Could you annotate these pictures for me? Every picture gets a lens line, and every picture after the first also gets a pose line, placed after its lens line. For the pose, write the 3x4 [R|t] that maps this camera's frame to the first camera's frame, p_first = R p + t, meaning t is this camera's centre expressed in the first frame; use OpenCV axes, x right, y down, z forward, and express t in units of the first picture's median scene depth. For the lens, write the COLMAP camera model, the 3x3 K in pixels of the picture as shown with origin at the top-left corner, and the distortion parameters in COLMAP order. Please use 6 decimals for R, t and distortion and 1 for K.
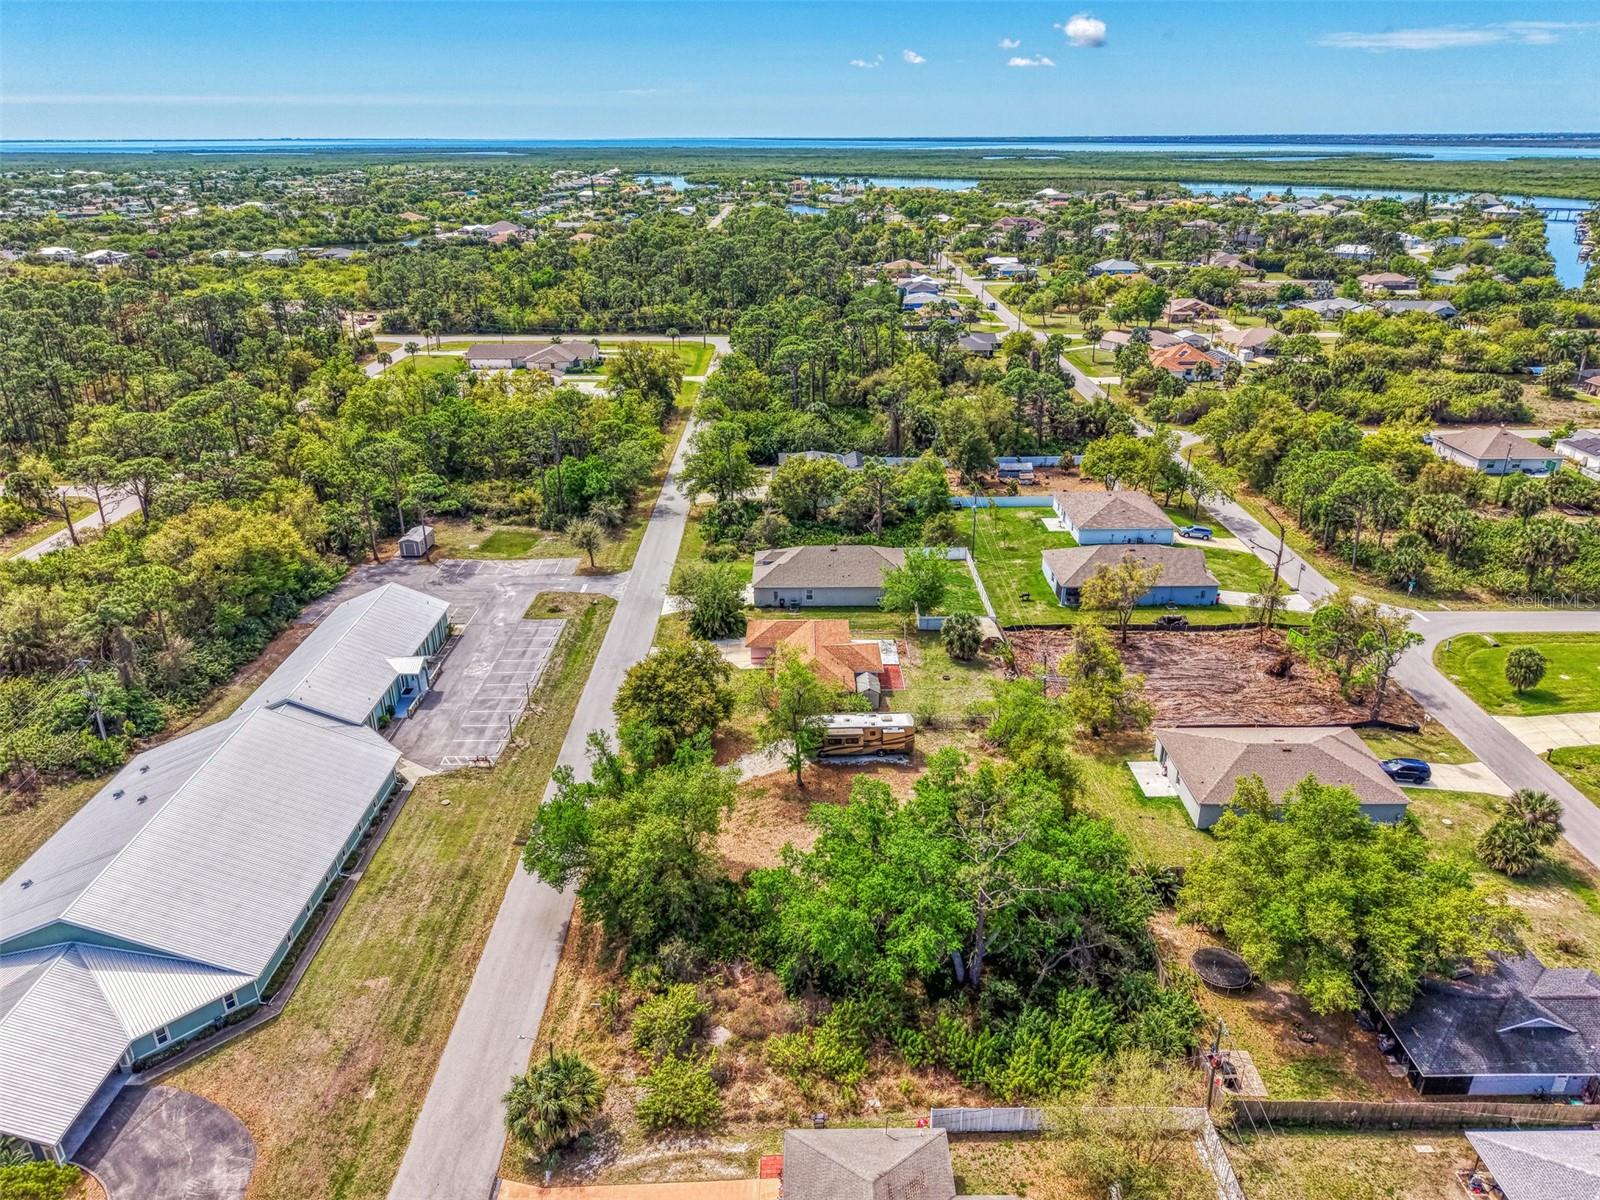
lens RADIAL K [[1084.6, 0, 800.0], [0, 1084.6, 600.0], [0, 0, 1]] dist [0.021664, -0.017572]
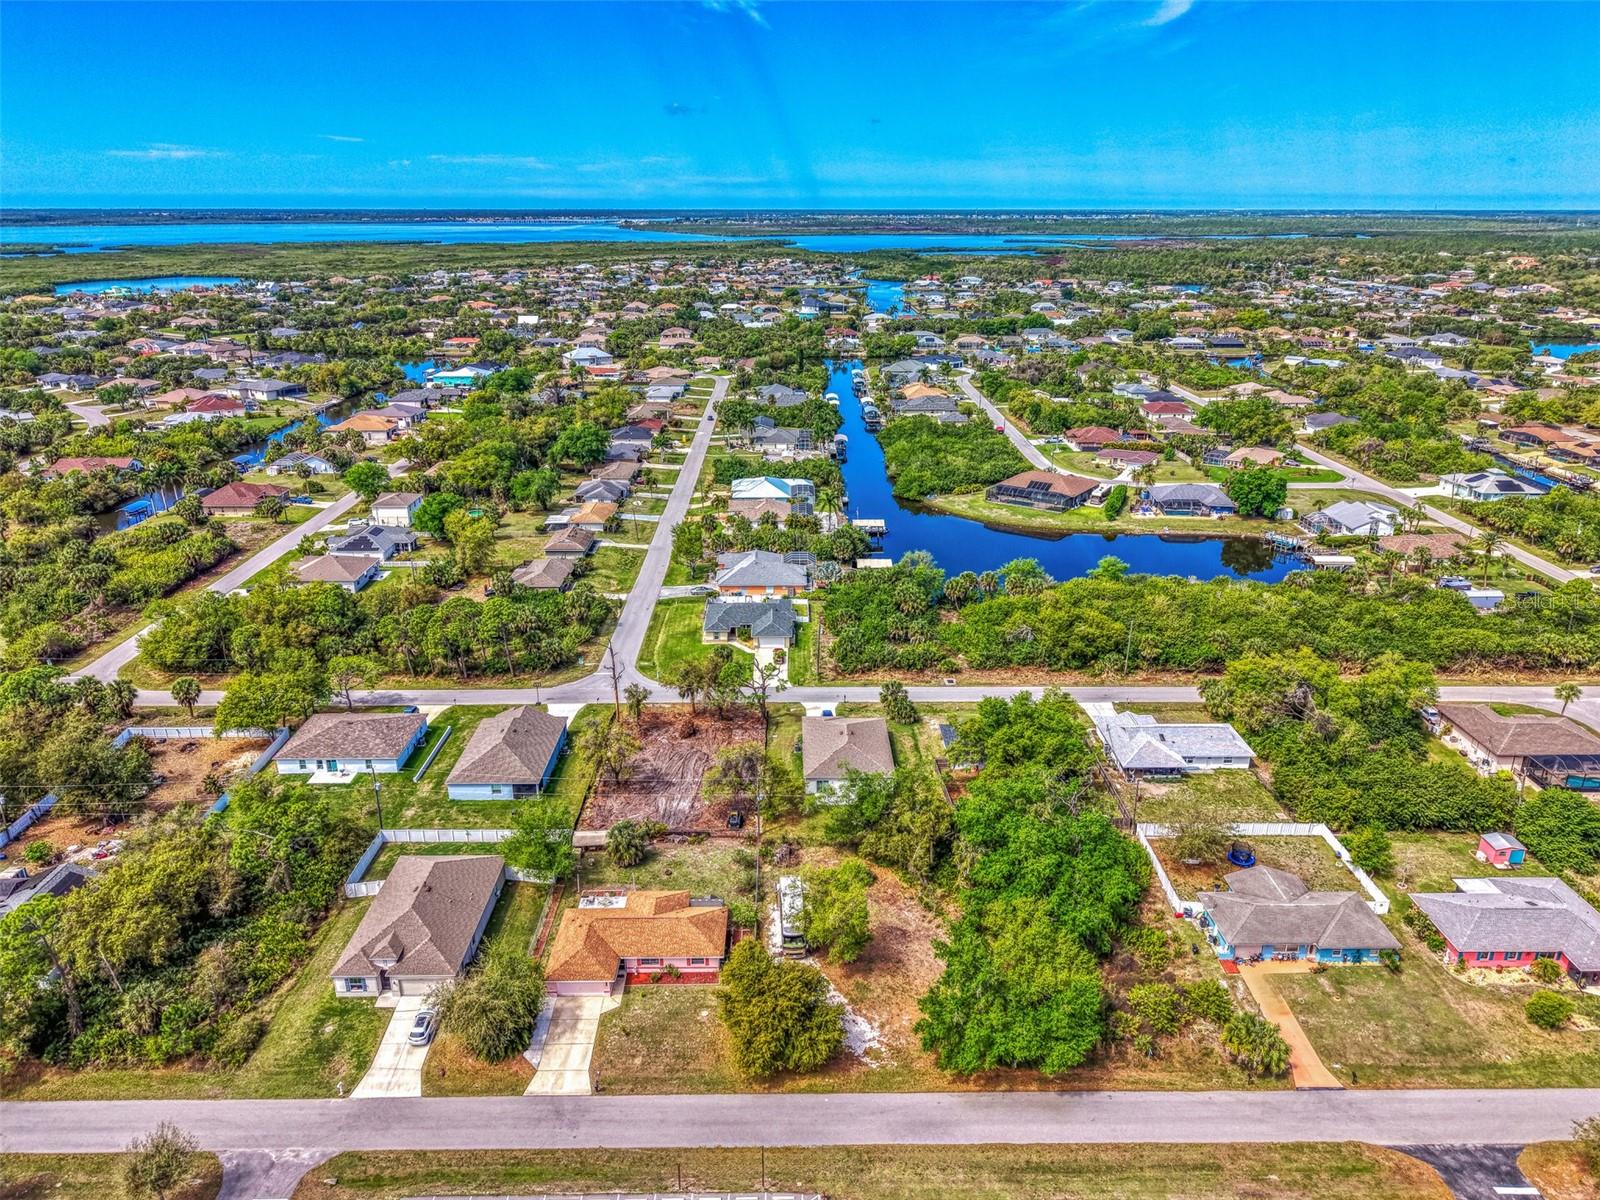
lens RADIAL K [[1097.3, 0, 800.0], [0, 1097.3, 600.0], [0, 0, 1]] dist [0.030105, -0.027757]
pose [[-0.007545, -0.335649, 0.941957, -0.729665], [0.394296, 0.864664, 0.311266, -0.409094], [-0.918952, 0.373759, 0.125821, 0.565882]]
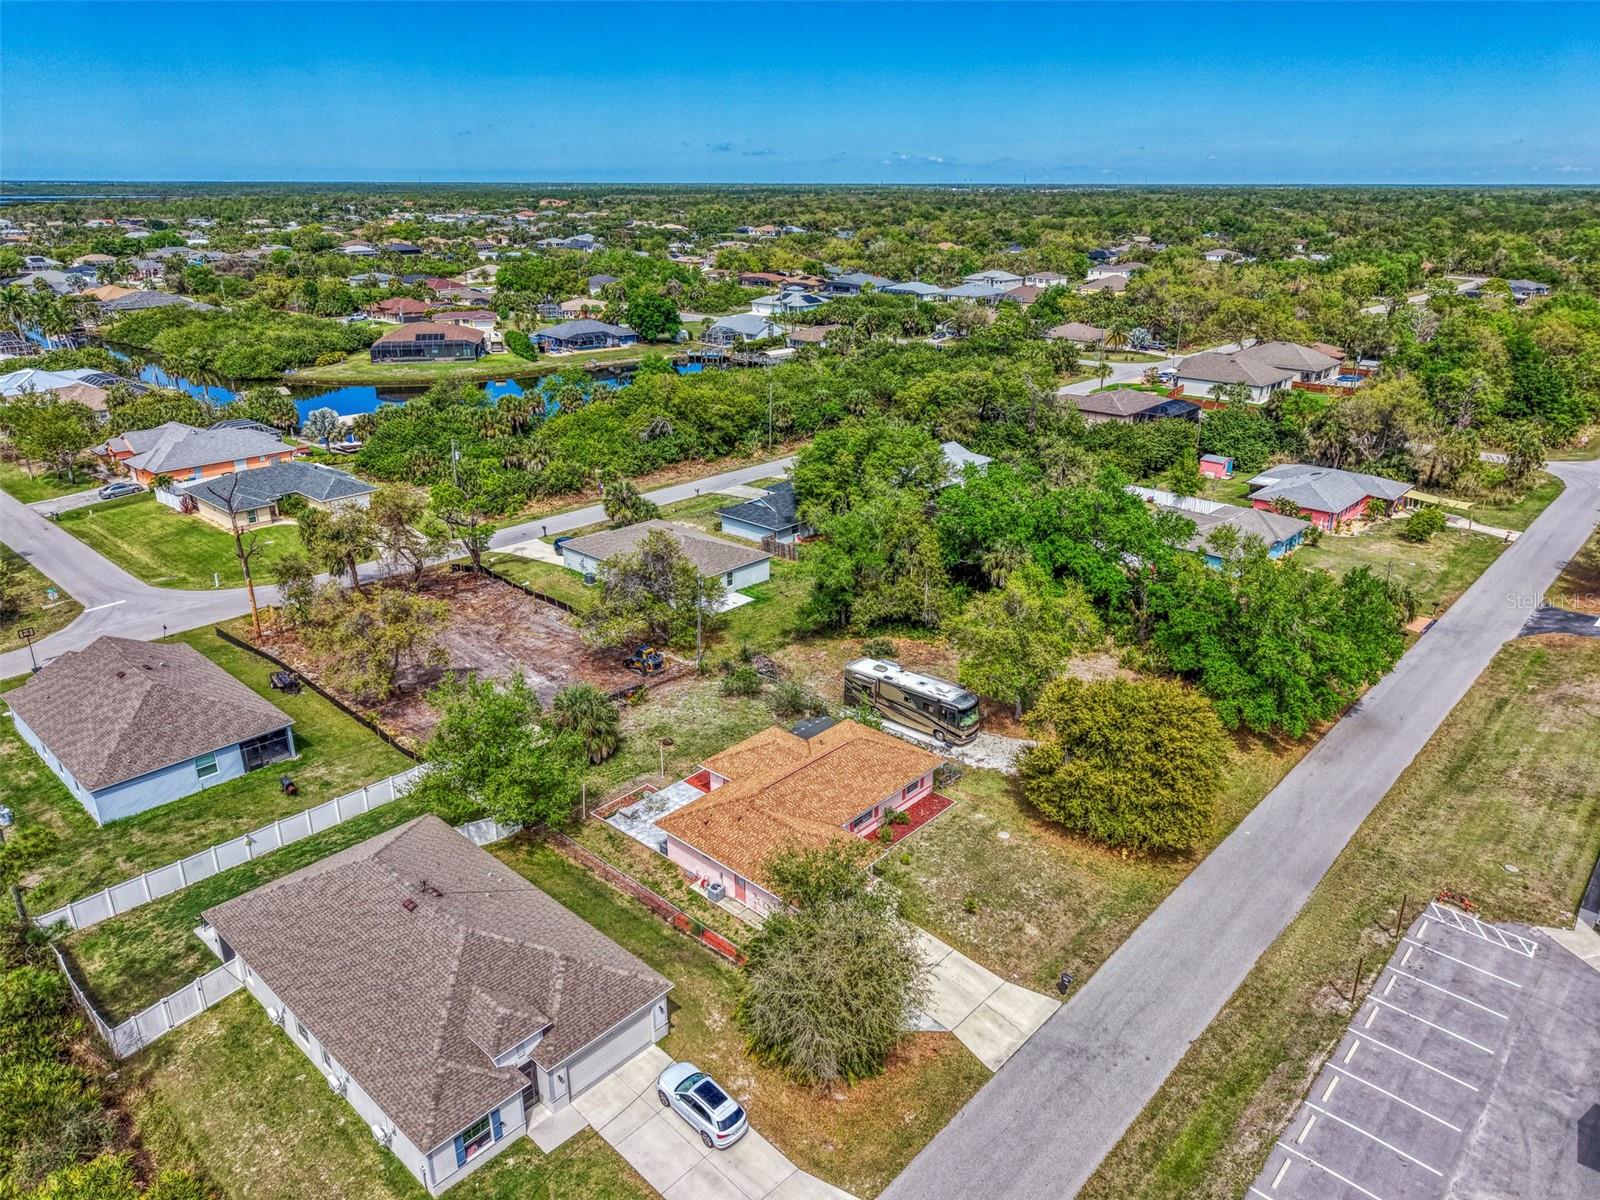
lens RADIAL K [[1076.1, 0, 800.0], [0, 1076.1, 600.0], [0, 0, 1]] dist [0.044670, -0.052969]
pose [[-0.735745, -0.242021, 0.632539, -0.280951], [0.268499, 0.753202, 0.600496, -0.322584], [-0.621762, 0.611648, -0.489182, 1.084309]]
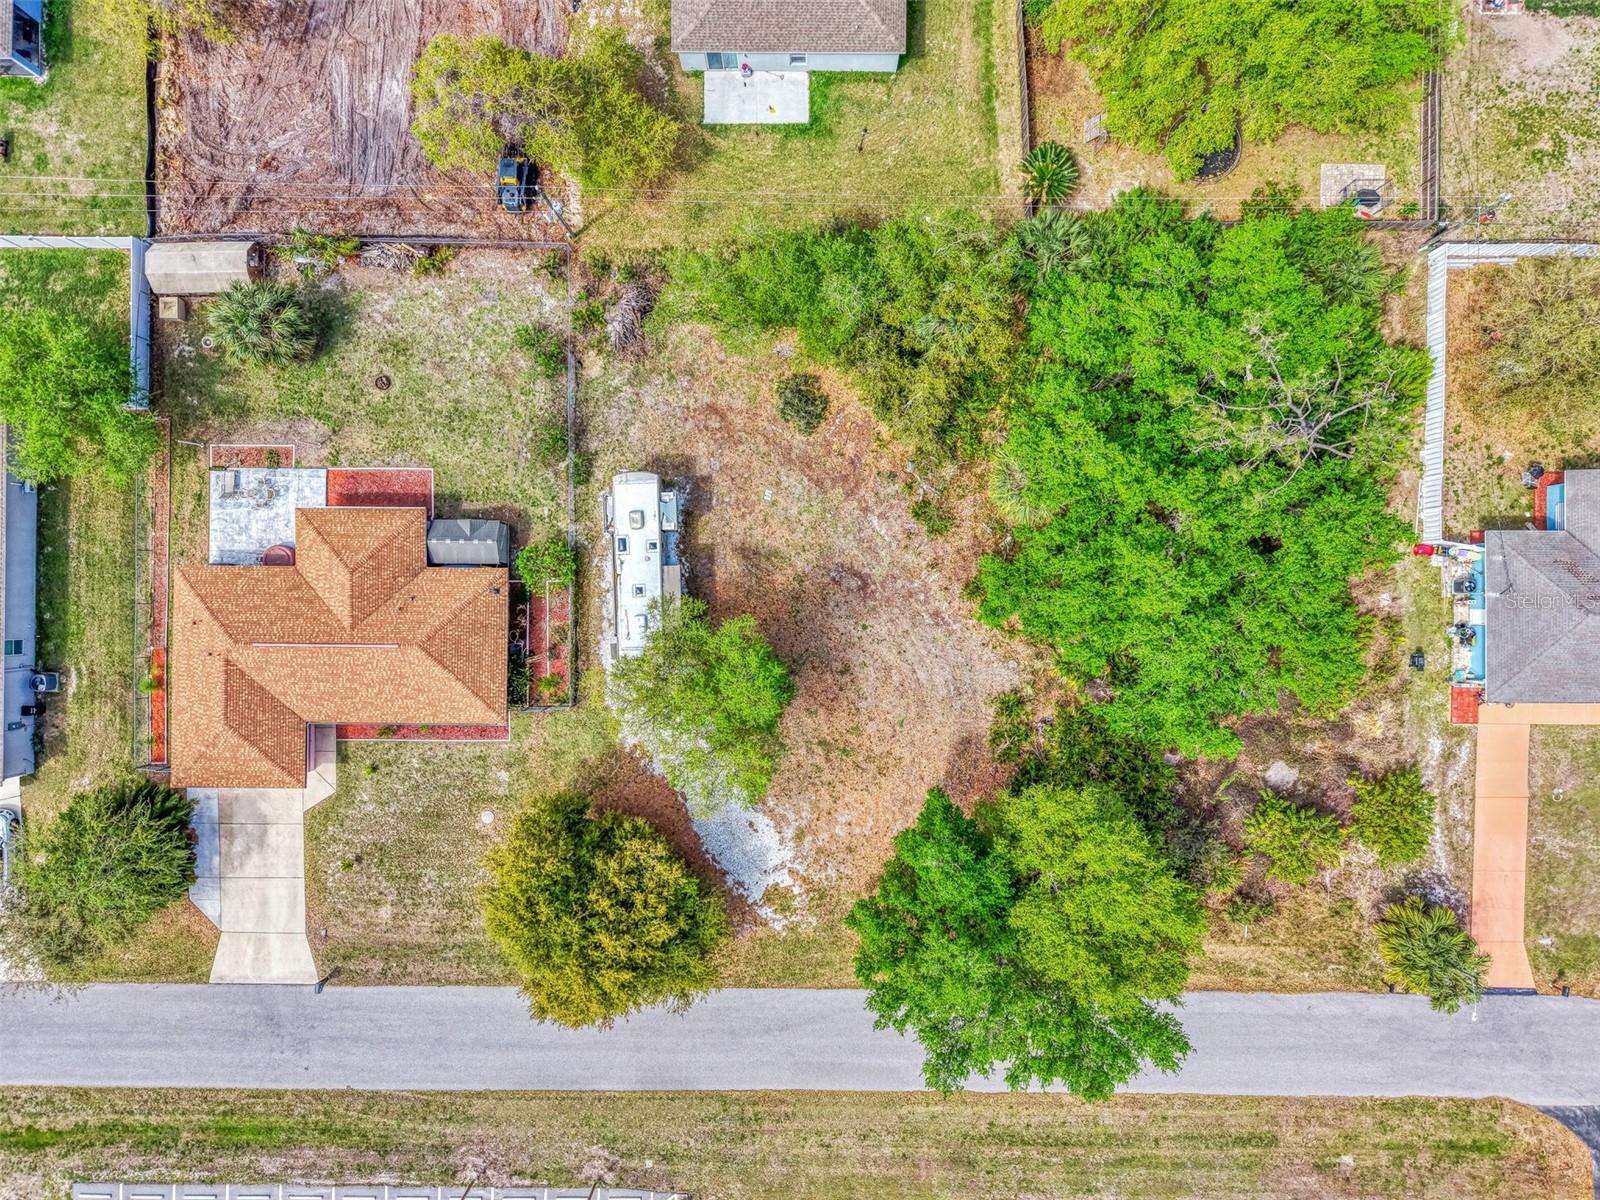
lens RADIAL K [[1084.6, 0, 800.0], [0, 1084.6, 600.0], [0, 0, 1]] dist [0.021664, -0.017572]
pose [[0.011219, -0.999906, 0.007821, 0.027997], [0.396052, 0.011625, 0.918154, -0.285738], [-0.918159, -0.007204, 0.396146, 0.547247]]
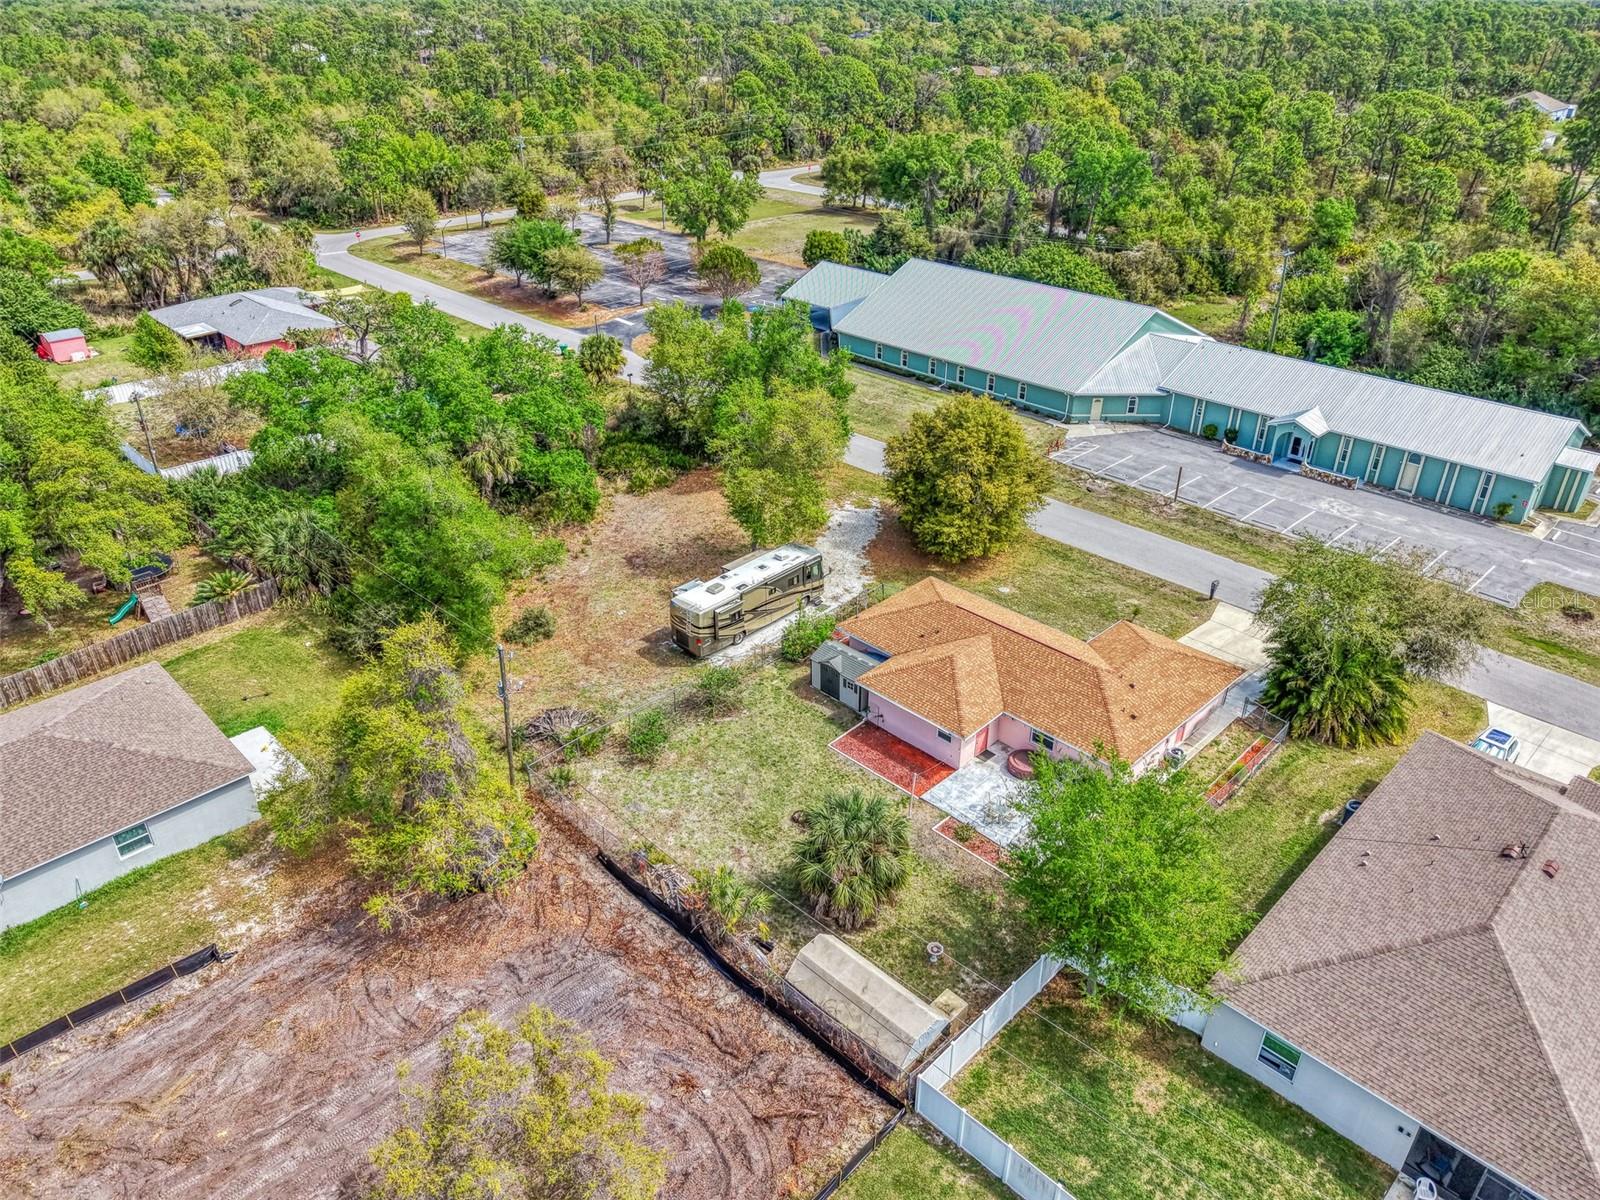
lens RADIAL K [[1083.1, 0, 788.0], [0, 1083.1, 618.1], [0, 0, 1]] dist [0.028898, -0.031736]
pose [[-0.716549, 0.356287, -0.599681, 0.323079], [-0.273721, 0.647133, 0.711544, -0.243990], [0.641588, 0.674001, -0.366179, 0.978866]]
